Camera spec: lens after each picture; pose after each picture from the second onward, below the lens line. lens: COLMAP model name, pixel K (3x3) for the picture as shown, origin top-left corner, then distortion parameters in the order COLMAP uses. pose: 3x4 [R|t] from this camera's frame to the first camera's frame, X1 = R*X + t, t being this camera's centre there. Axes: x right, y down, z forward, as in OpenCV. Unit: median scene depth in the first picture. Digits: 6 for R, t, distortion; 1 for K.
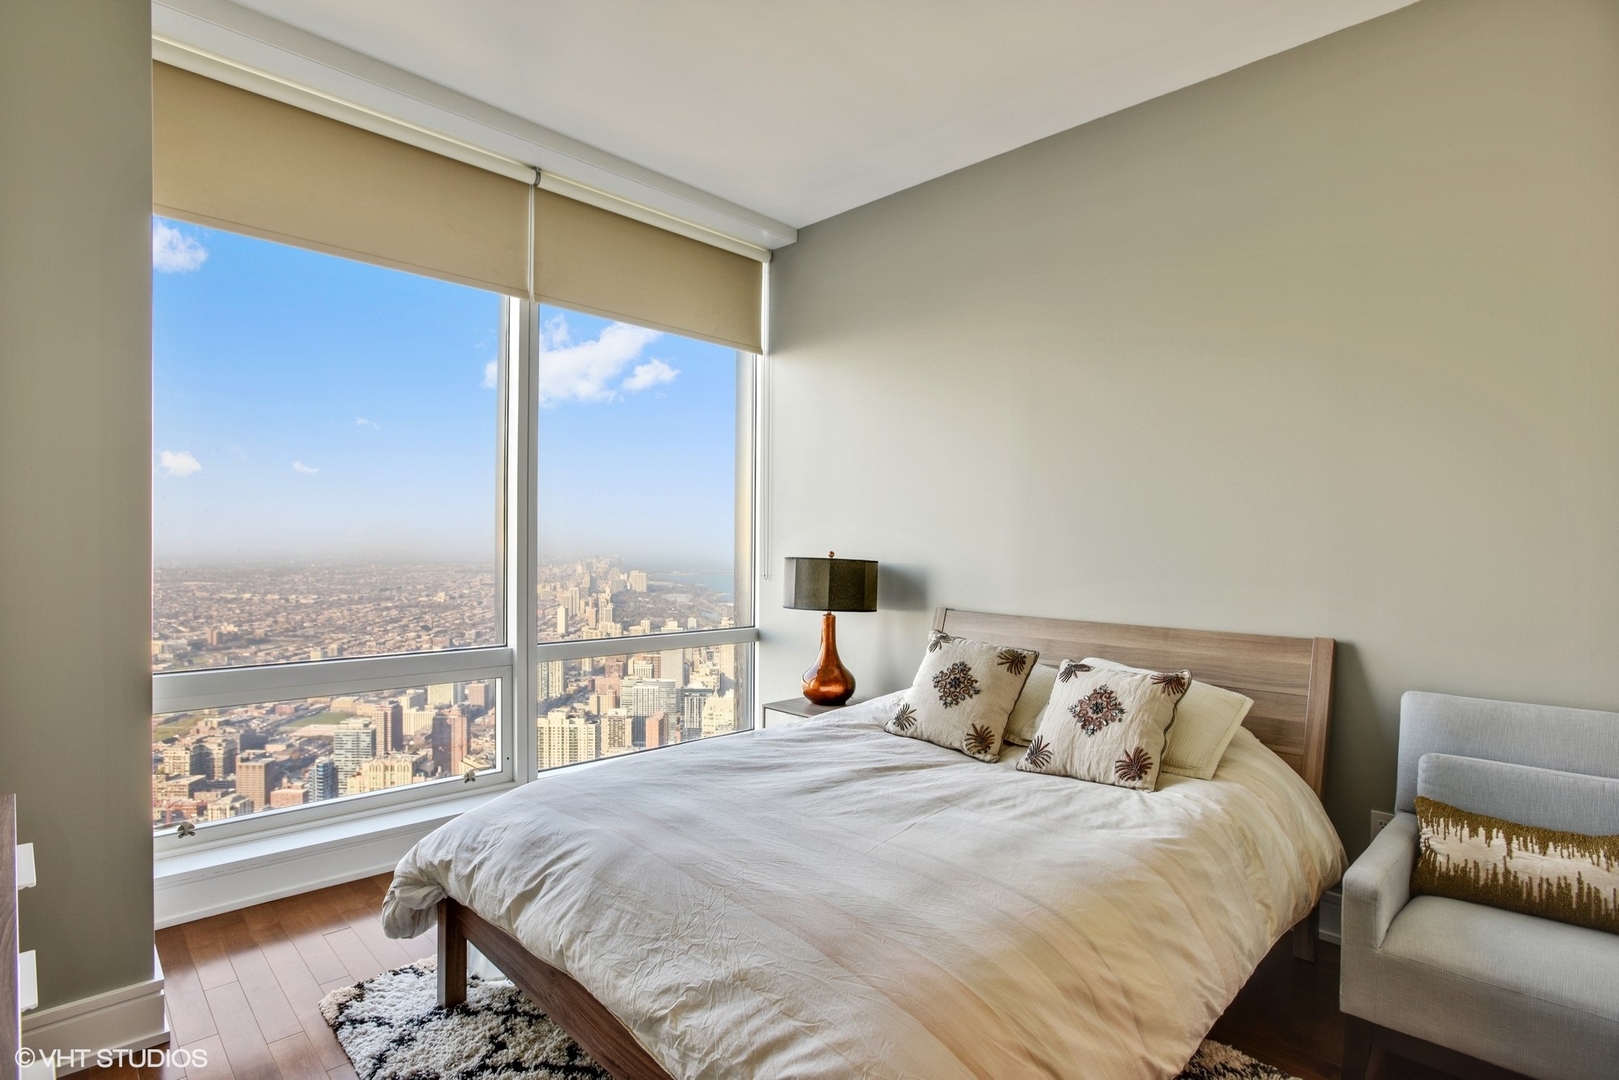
lens RADIAL K [[799.3, 0, 809.5], [0, 799.3, 540.0], [0, 0, 1]] dist [-0.013972, 0.000706]
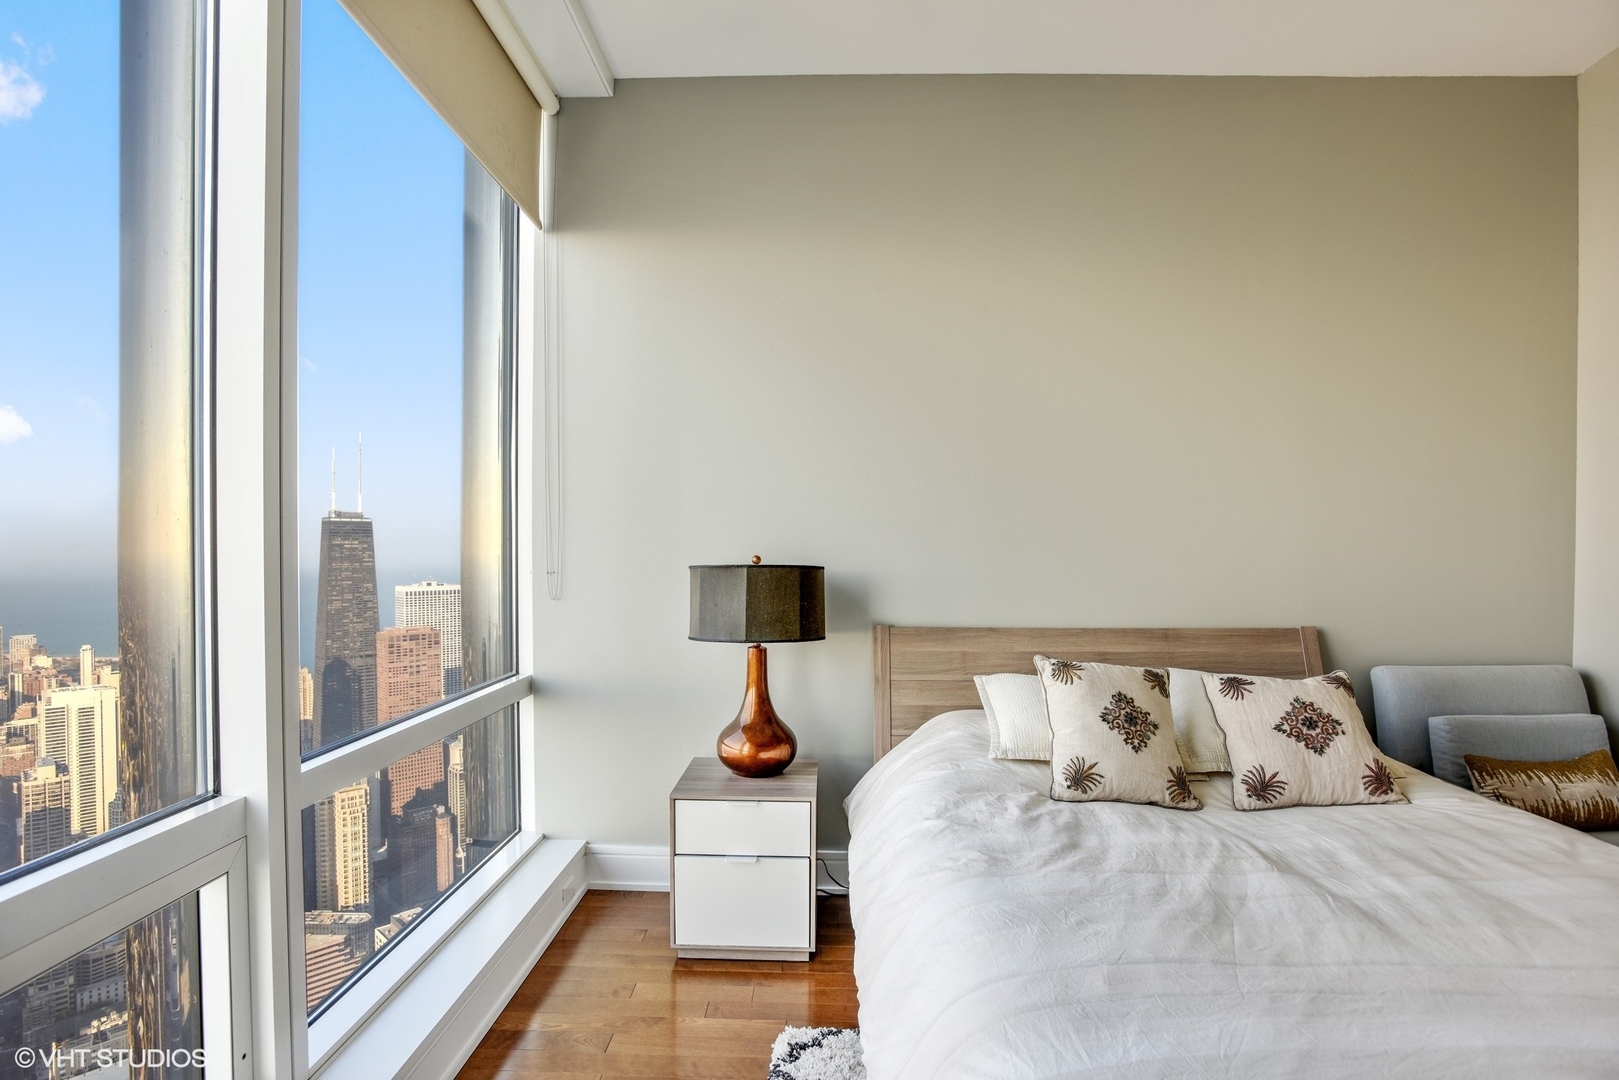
lens RADIAL K [[799.3, 0, 809.5], [0, 799.3, 540.0], [0, 0, 1]] dist [-0.013972, 0.000706]
pose [[0.716276, -0.000549, 0.697817, -0.453160], [0.001884, 0.999998, -0.001148, 0.001765], [-0.697814, 0.002137, 0.716276, 0.501162]]
